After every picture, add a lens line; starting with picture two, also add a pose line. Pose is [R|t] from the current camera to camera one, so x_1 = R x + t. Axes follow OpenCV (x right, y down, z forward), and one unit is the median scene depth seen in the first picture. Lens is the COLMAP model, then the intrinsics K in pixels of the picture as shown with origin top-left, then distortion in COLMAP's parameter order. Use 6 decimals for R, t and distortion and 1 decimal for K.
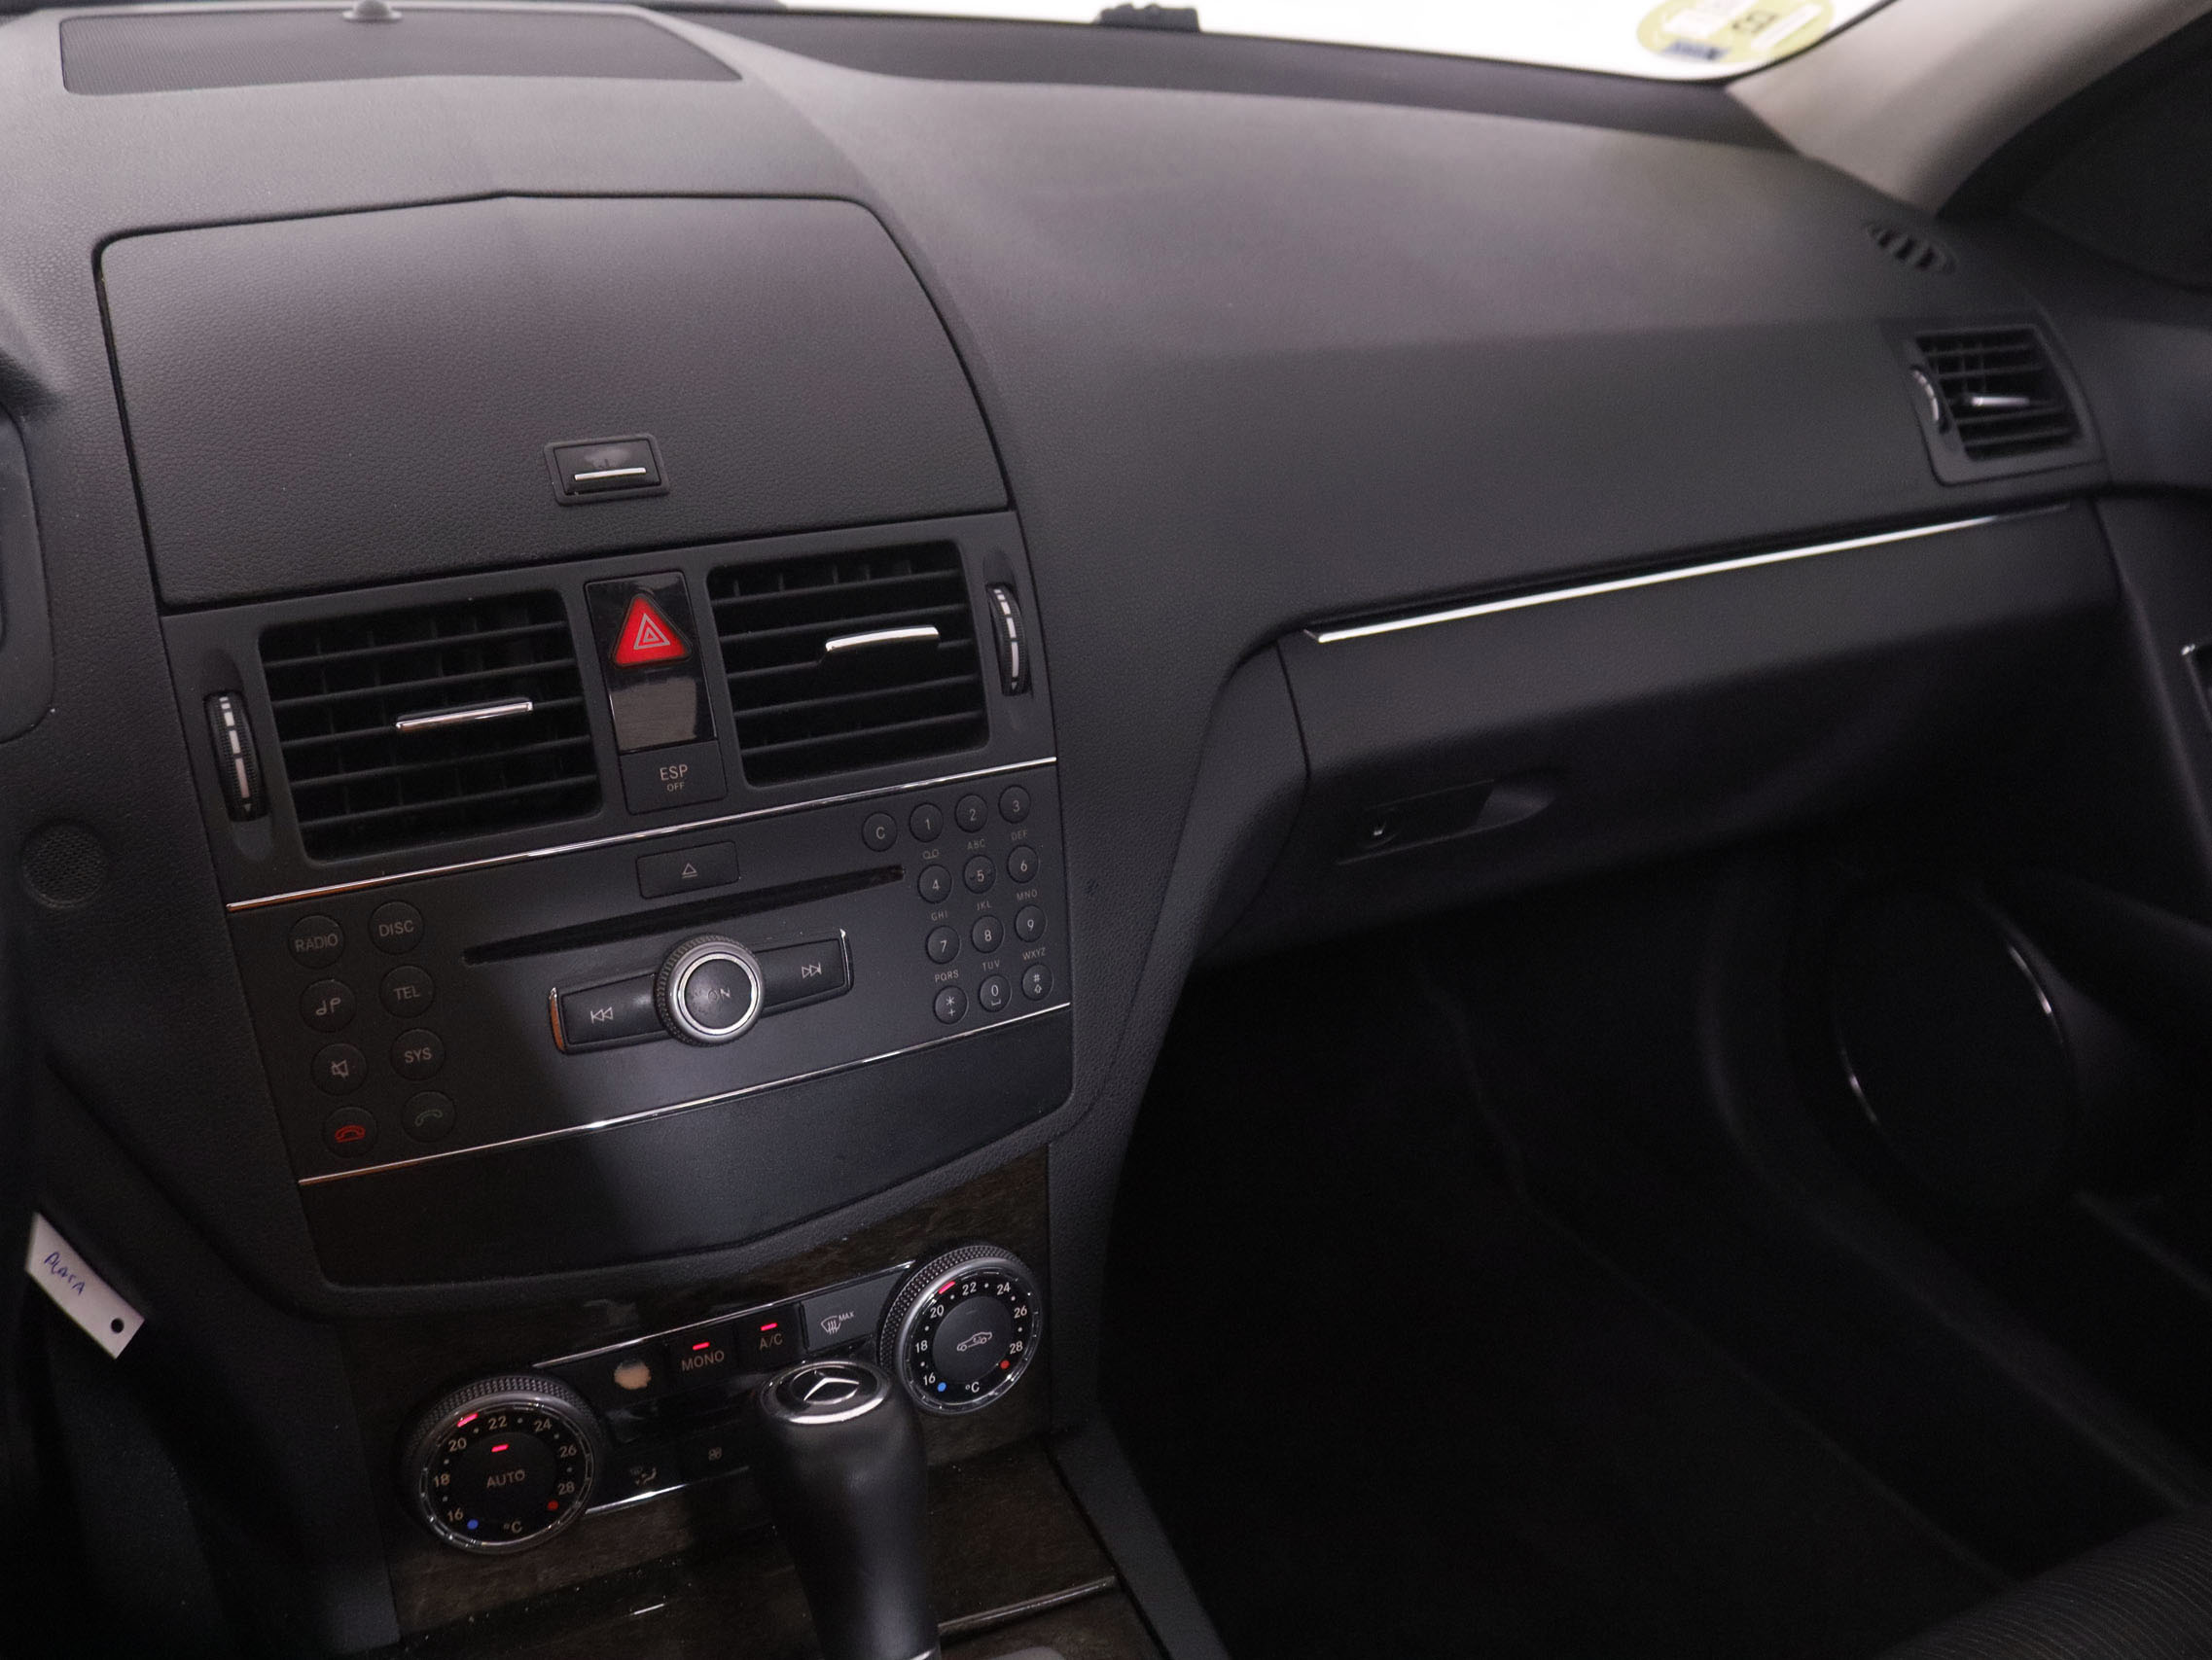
lens RADIAL K [[2046.6, 0, 1107.7], [0, 2046.6, 782.0], [0, 0, 1]] dist [-0.208142, 0.279740]
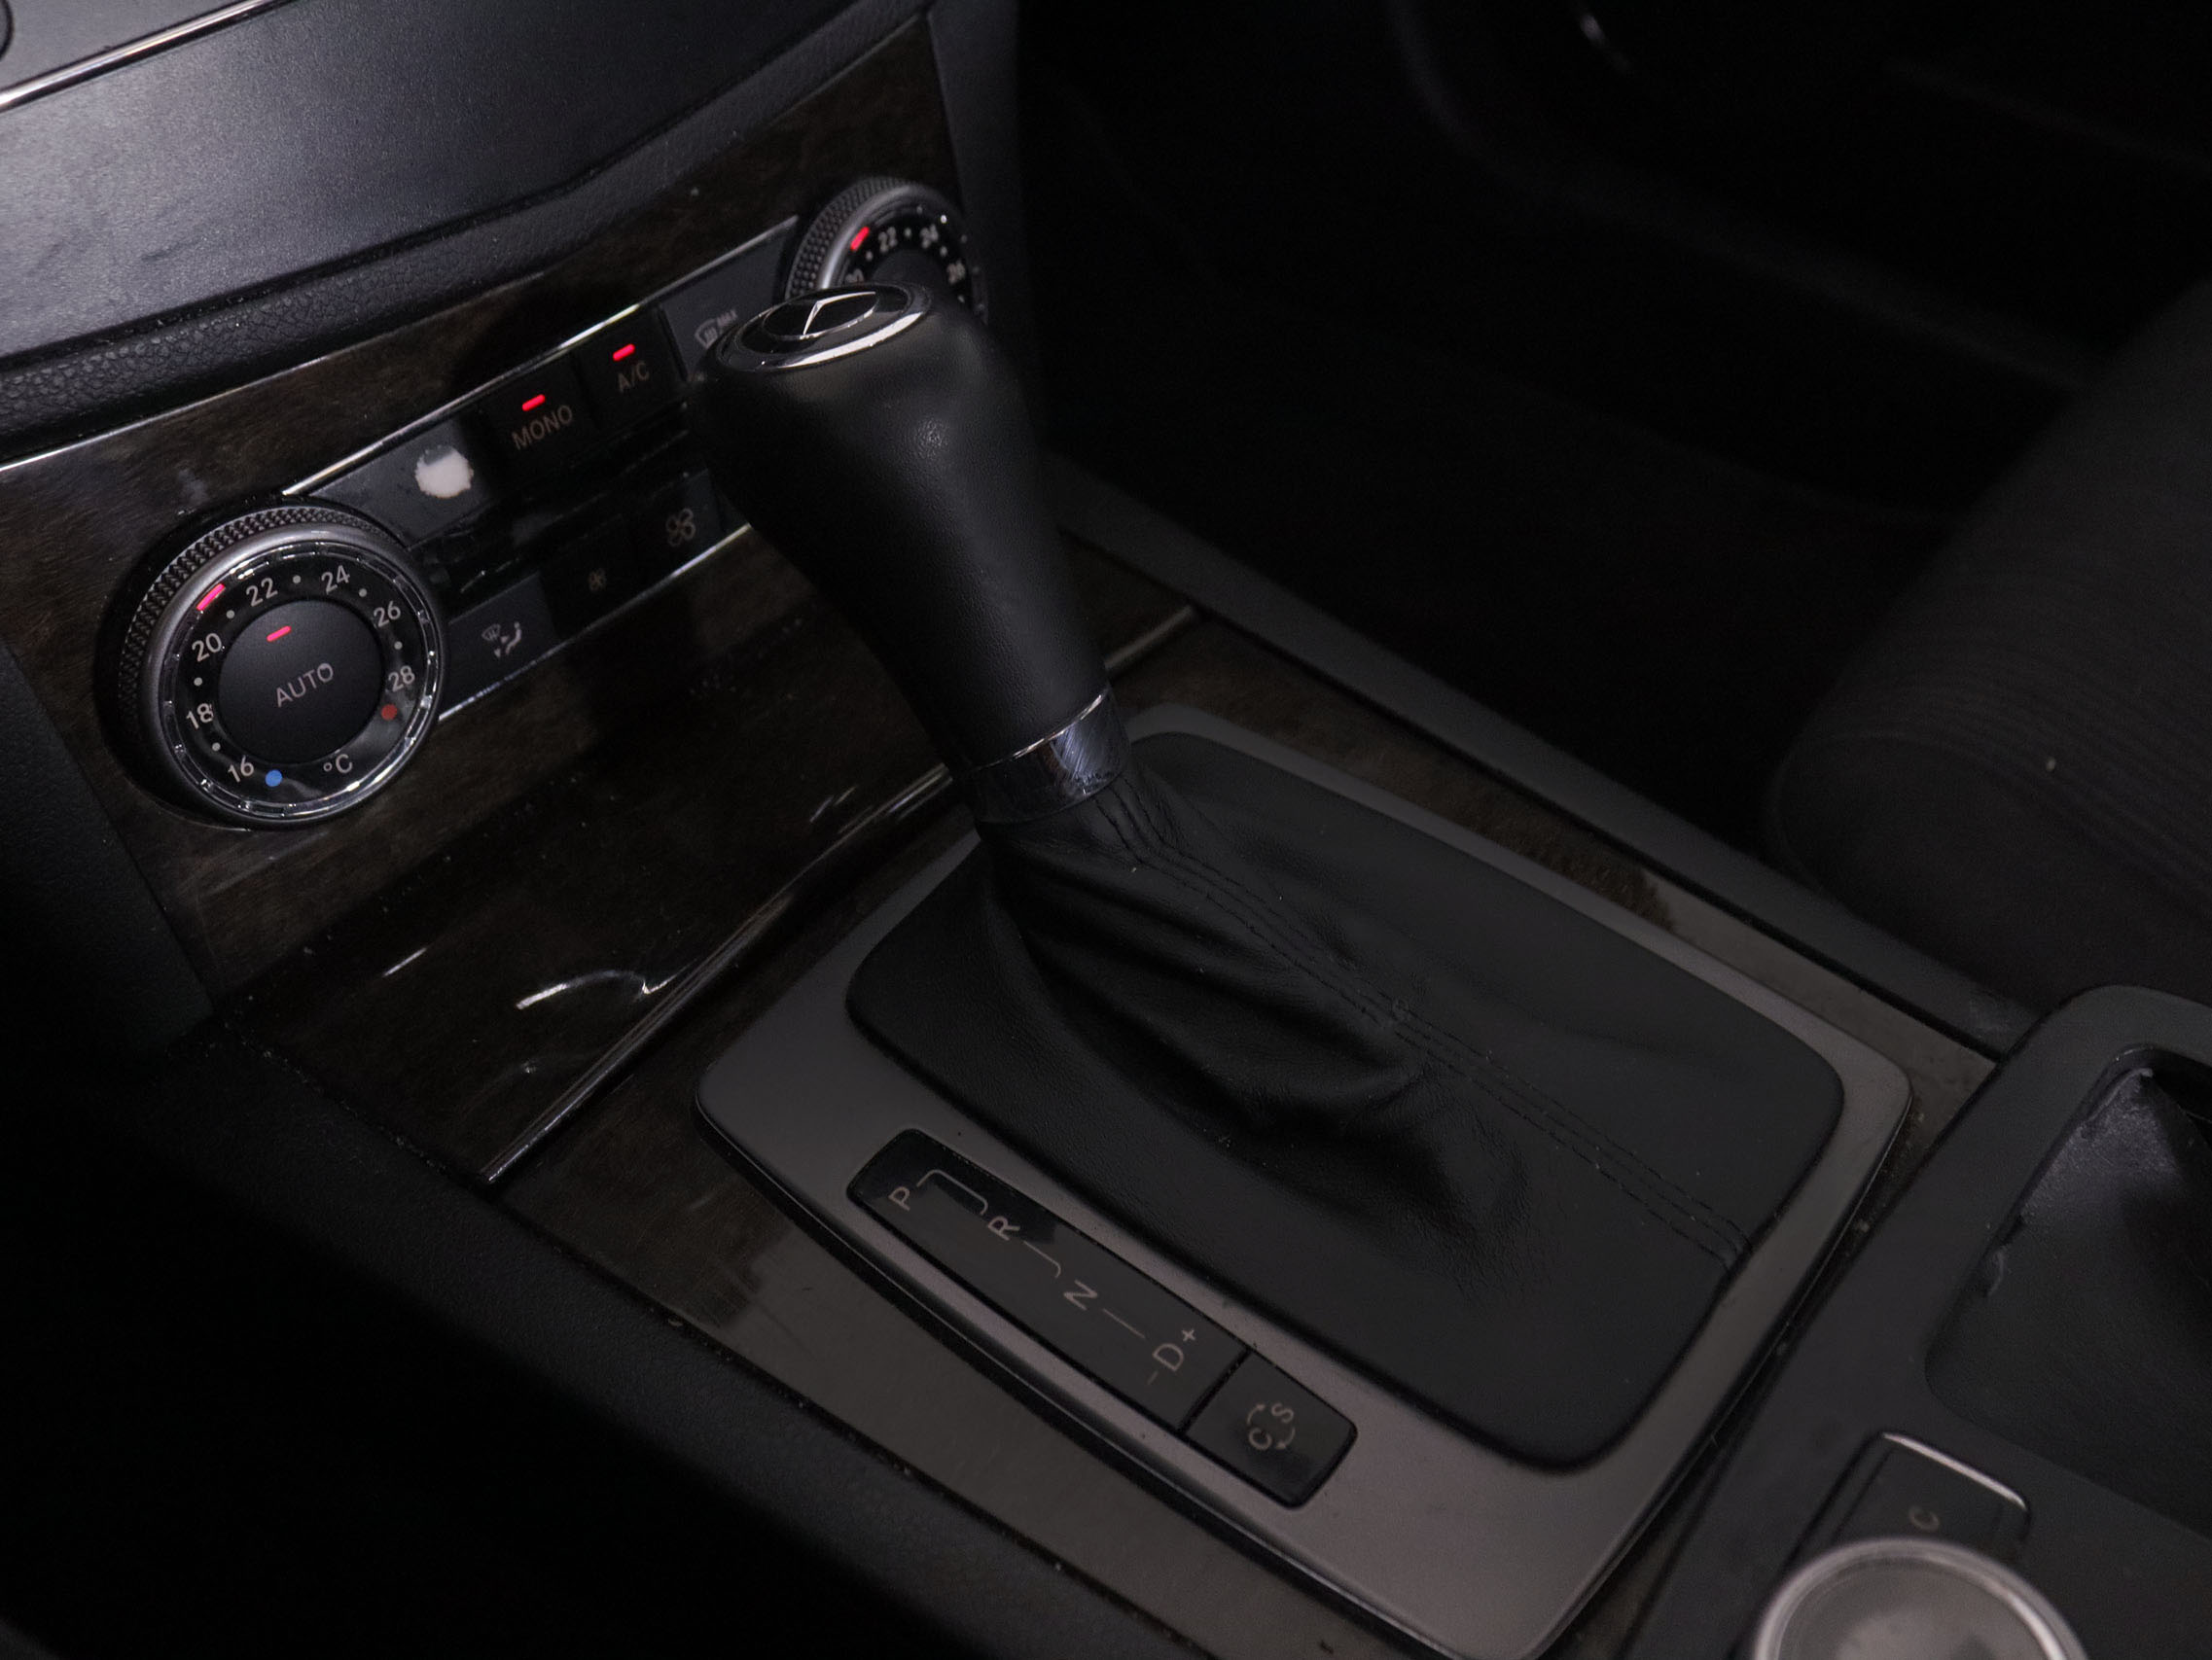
lens RADIAL K [[2015.1, 0, 1106.0], [0, 2015.1, 830.0], [0, 0, 1]] dist [-0.200183, 0.211128]
pose [[0.929268, -0.306795, 0.205761, -0.193741], [0.219797, 0.906880, 0.359523, 0.210458], [-0.296901, -0.288868, 0.910168, 0.344877]]
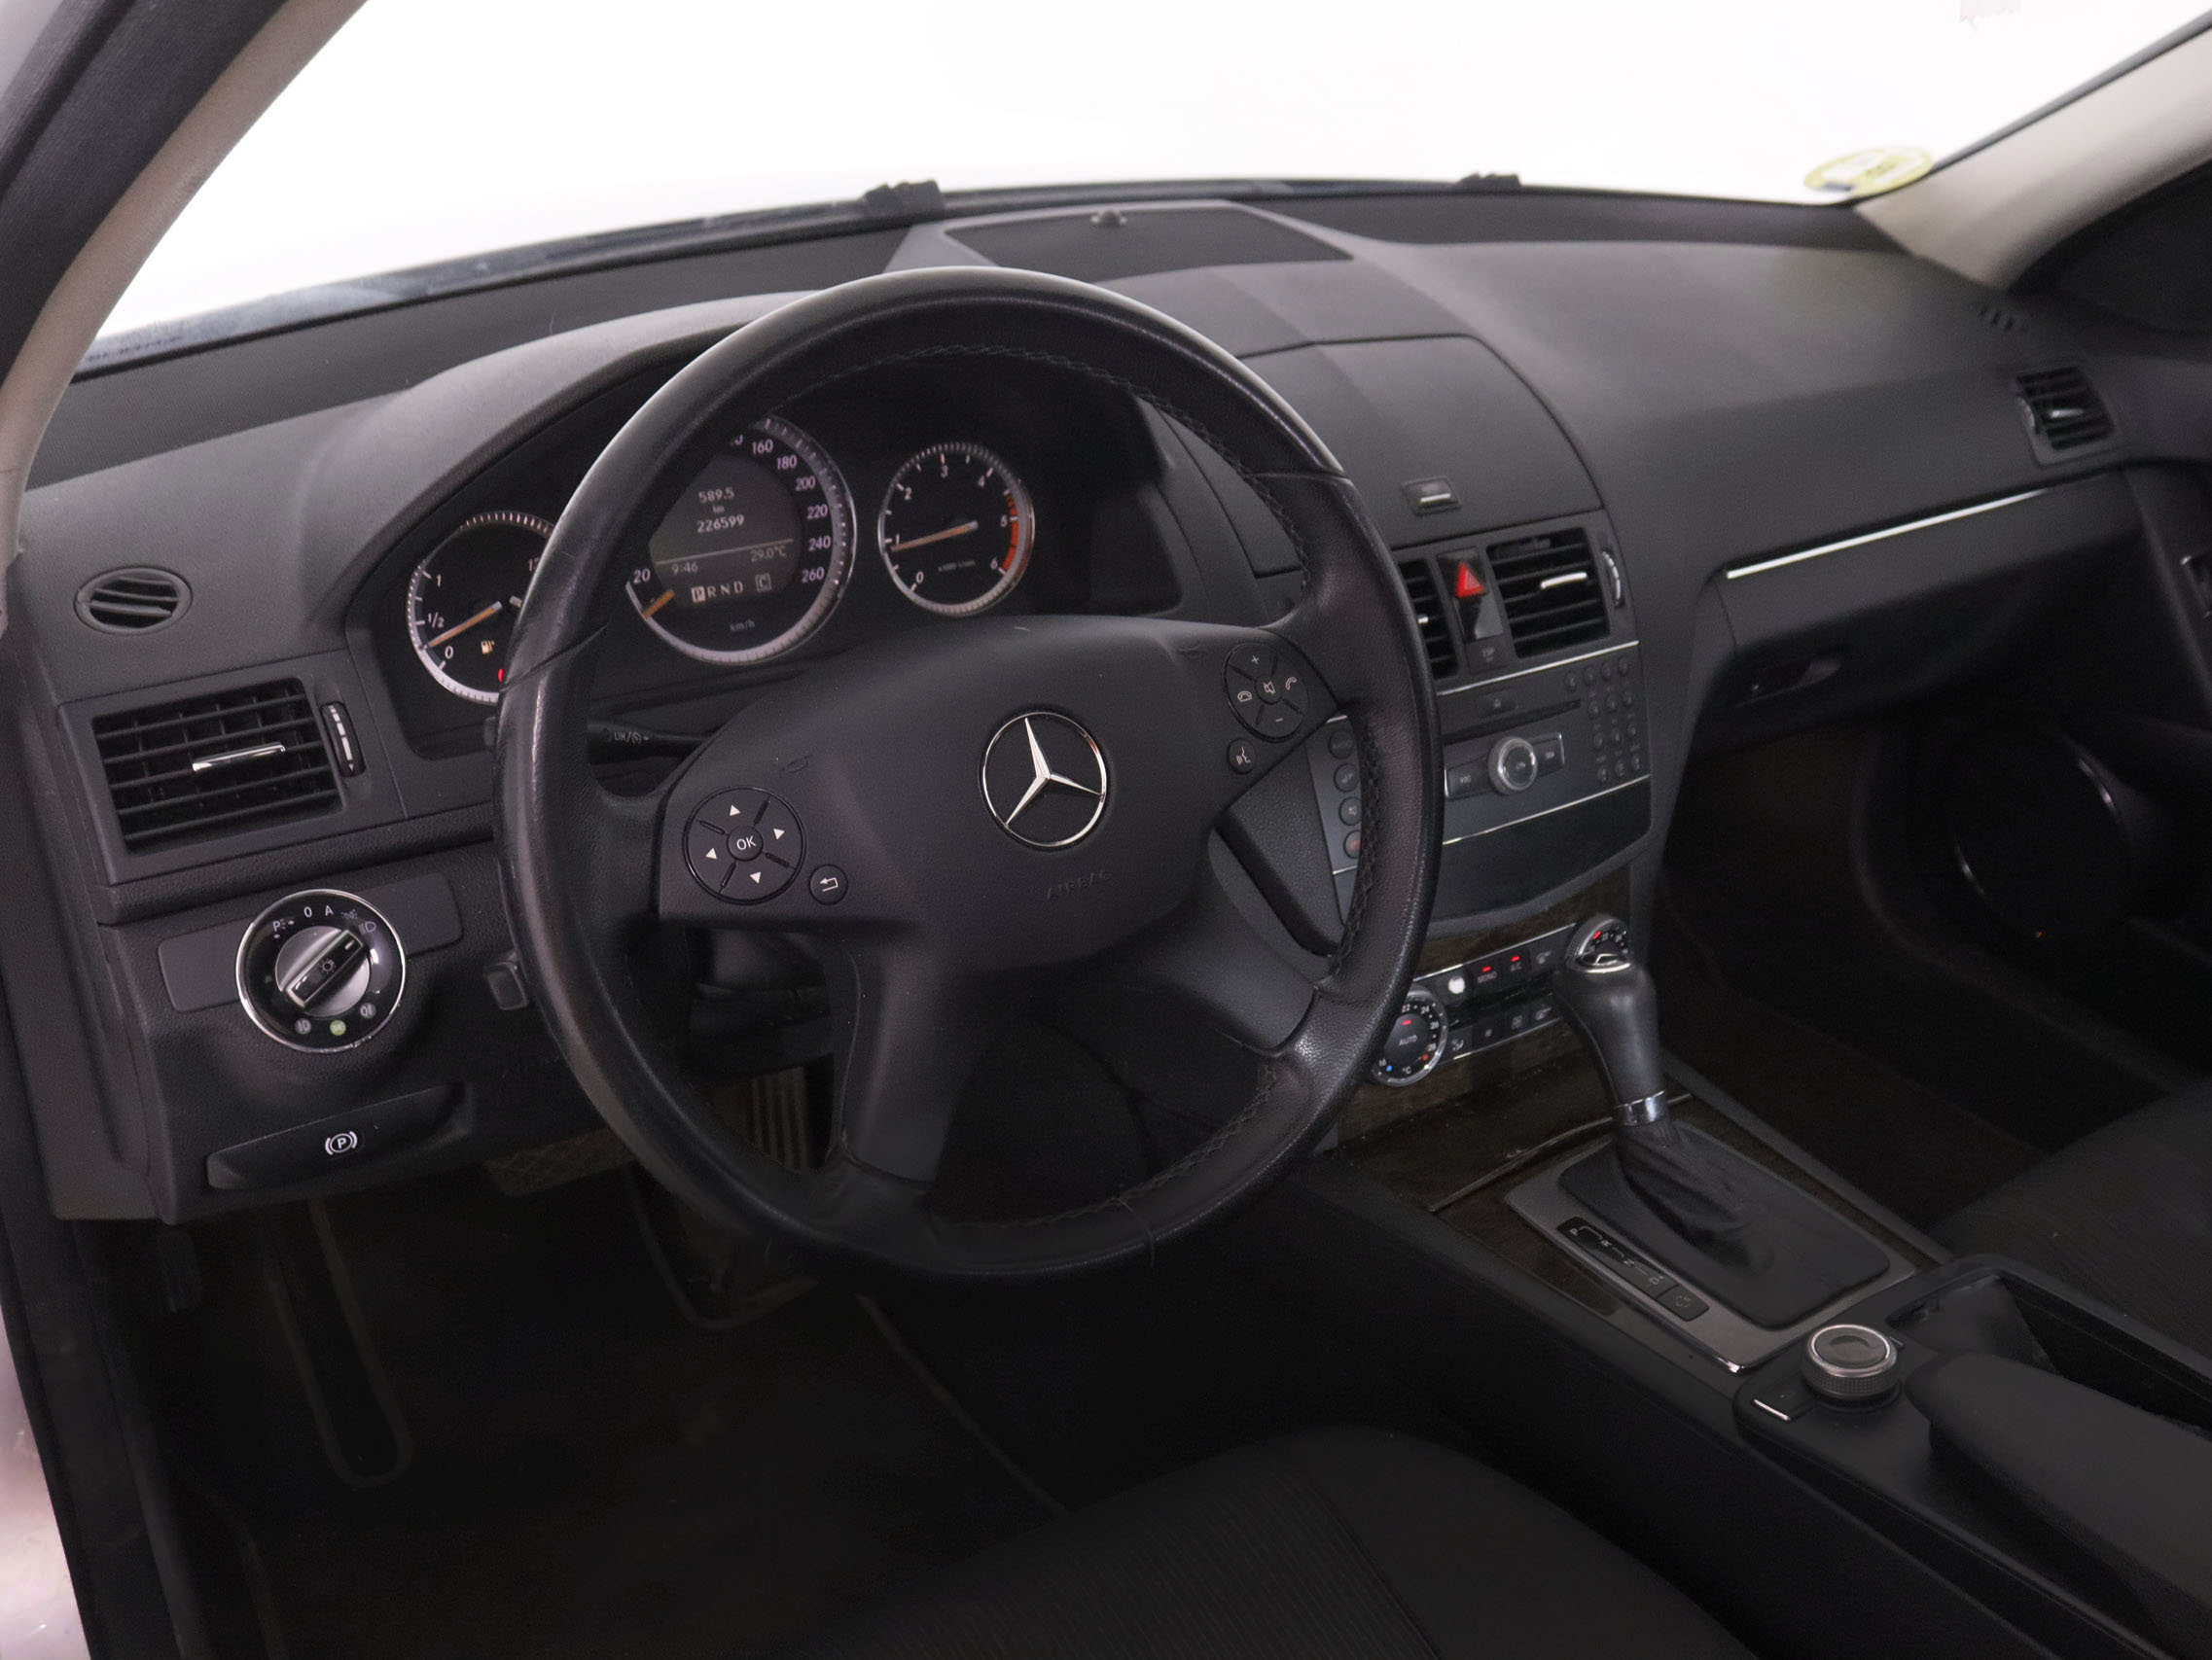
lens RADIAL K [[2015.1, 0, 1106.0], [0, 2015.1, 830.0], [0, 0, 1]] dist [-0.200183, 0.211128]
pose [[0.996987, -0.067478, 0.038270, -0.580669], [0.066779, 0.997582, 0.019264, 0.090669], [-0.039477, -0.016651, 0.999082, -0.774010]]
